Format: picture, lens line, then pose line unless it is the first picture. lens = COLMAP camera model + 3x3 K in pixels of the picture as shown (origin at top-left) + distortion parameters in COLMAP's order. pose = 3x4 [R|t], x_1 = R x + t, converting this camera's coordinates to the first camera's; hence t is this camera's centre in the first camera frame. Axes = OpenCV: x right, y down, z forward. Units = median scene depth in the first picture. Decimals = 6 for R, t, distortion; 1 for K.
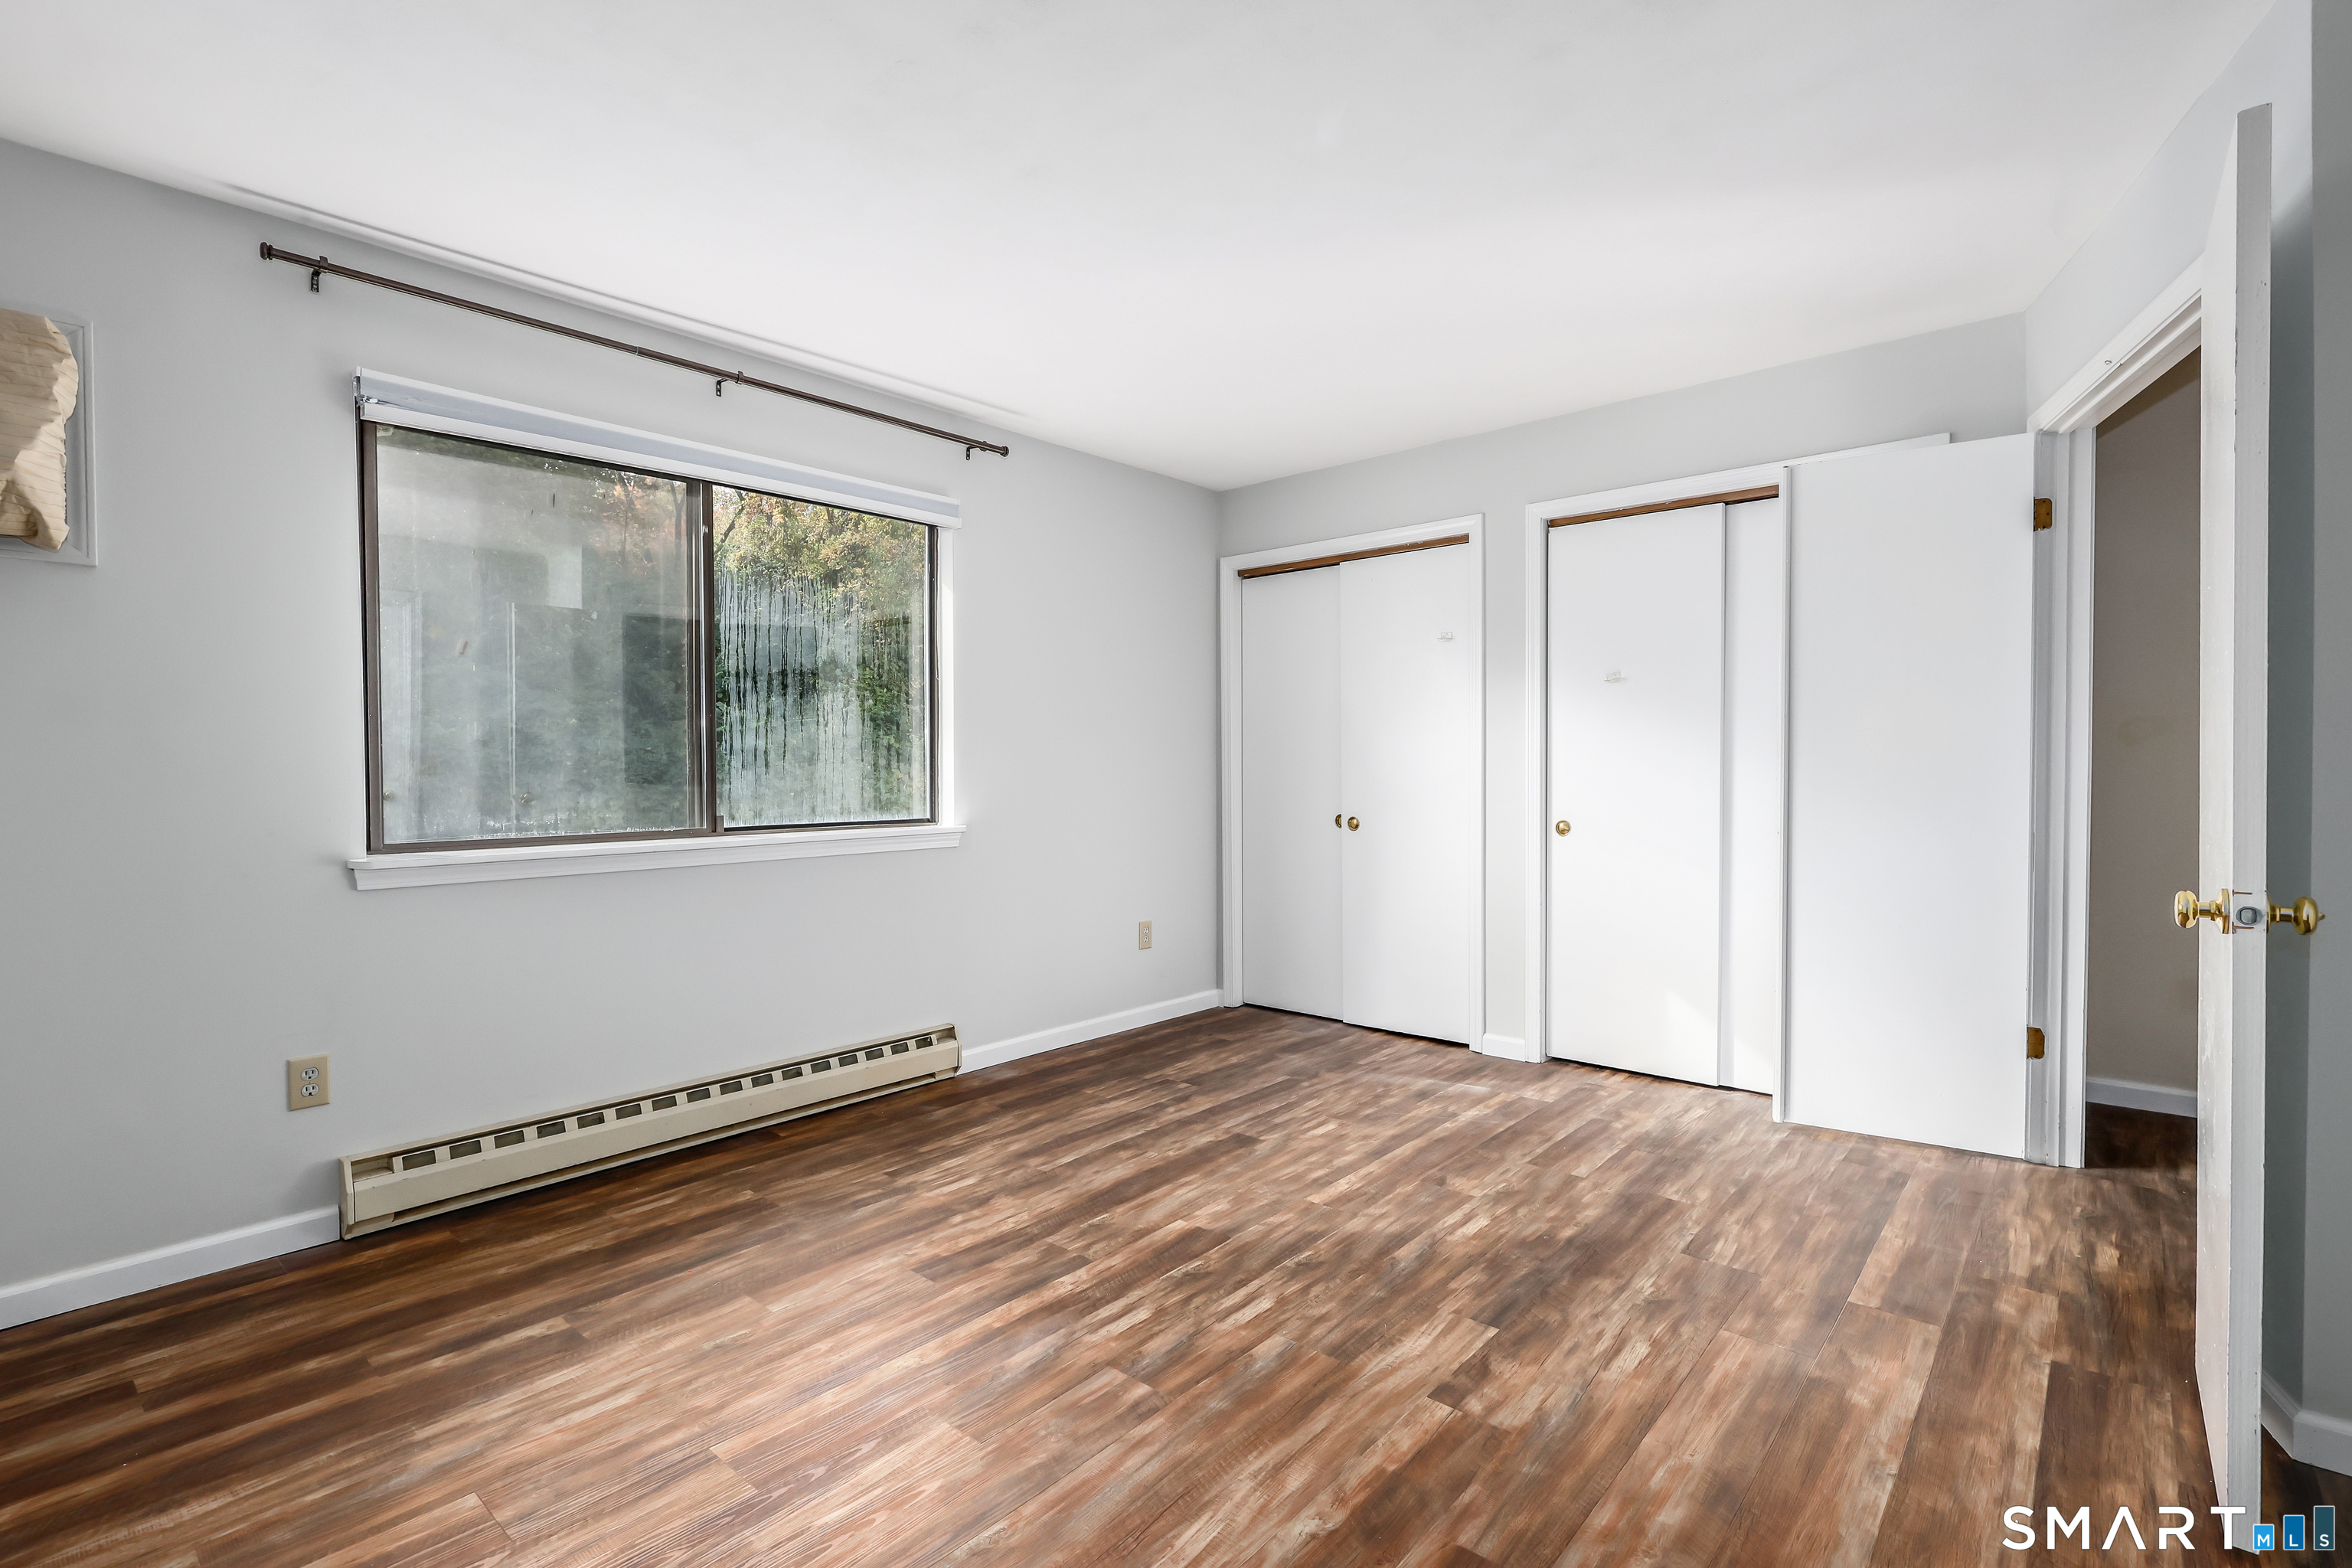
lens RADIAL K [[1091.3, 0, 1179.5], [0, 1091.3, 784.1], [0, 0, 1]] dist [-0.004388, 0.001584]
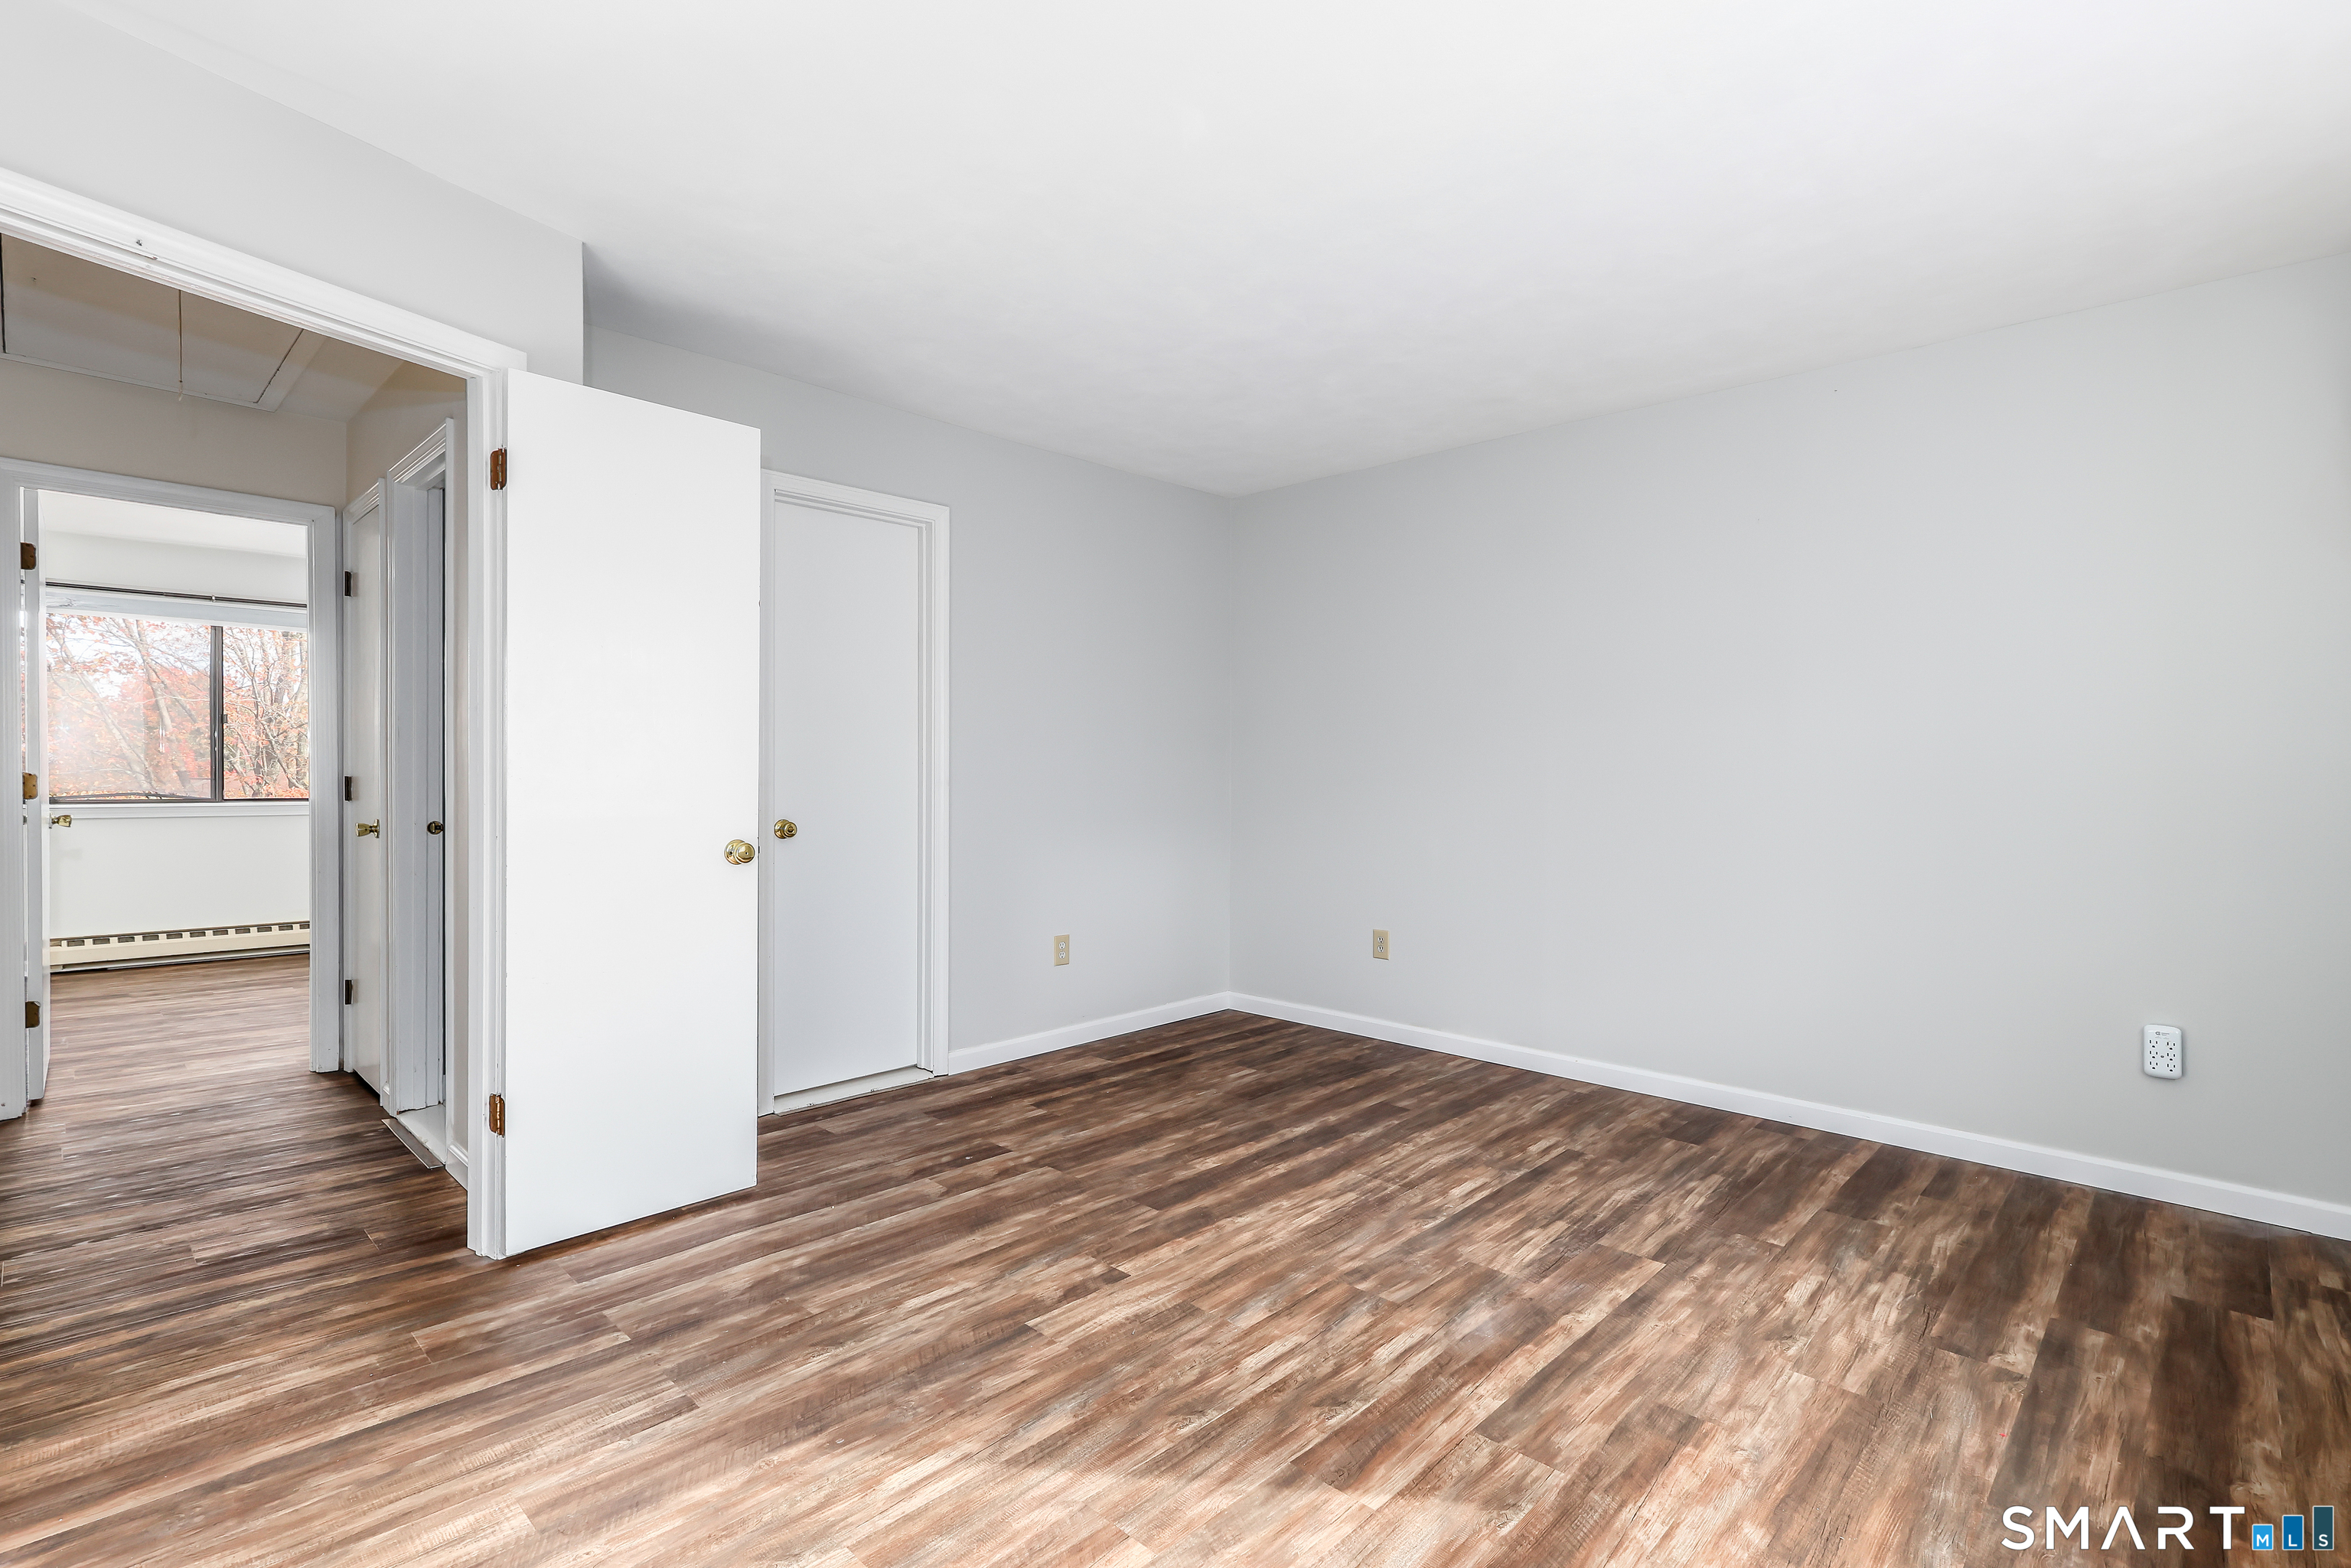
lens RADIAL K [[1090.8, 0, 1164.0], [0, 1090.8, 786.7], [0, 0, 1]] dist [-0.004388, 0.001584]
pose [[-0.998041, -0.000823, 0.062558, 0.098628], [0.000926, 0.999610, 0.027921, -0.030521], [-0.062556, 0.027924, -0.997651, 1.976426]]
